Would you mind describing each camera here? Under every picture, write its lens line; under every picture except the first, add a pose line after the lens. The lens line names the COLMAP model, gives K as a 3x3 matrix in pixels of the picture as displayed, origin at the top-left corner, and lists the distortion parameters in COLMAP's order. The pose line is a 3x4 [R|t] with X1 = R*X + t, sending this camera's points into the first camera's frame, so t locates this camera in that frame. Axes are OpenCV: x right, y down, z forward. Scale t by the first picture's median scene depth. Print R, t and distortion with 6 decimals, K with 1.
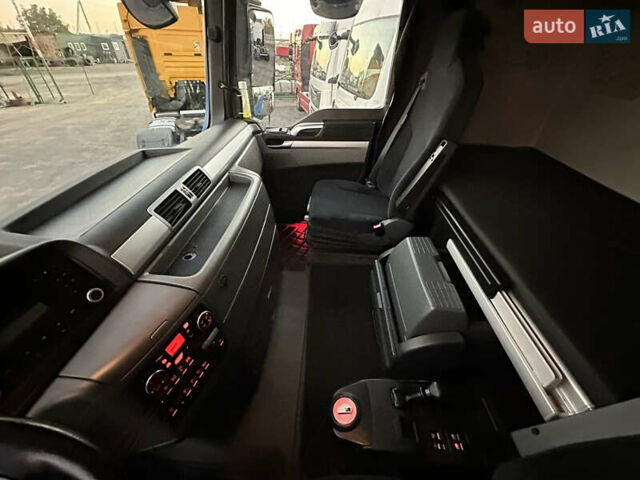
lens RADIAL K [[283.0, 0, 312.4], [0, 283.0, 240.1], [0, 0, 1]] dist [0.000018, 0.000197]
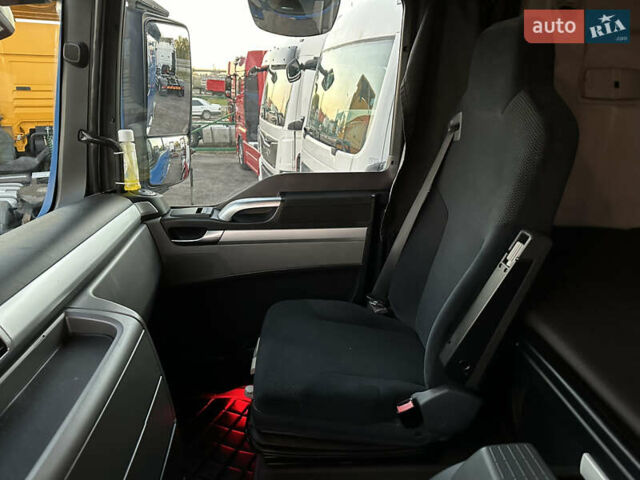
lens RADIAL K [[889.2, 0, 320.0], [0, 889.2, 240.0], [0, 0, 1]] dist [0.195980, -0.519779]
pose [[0.995283, -0.019882, 0.094955, -0.053463], [0.055052, 0.921668, -0.384055, 0.345238], [-0.079881, 0.387470, 0.918415, -0.576595]]
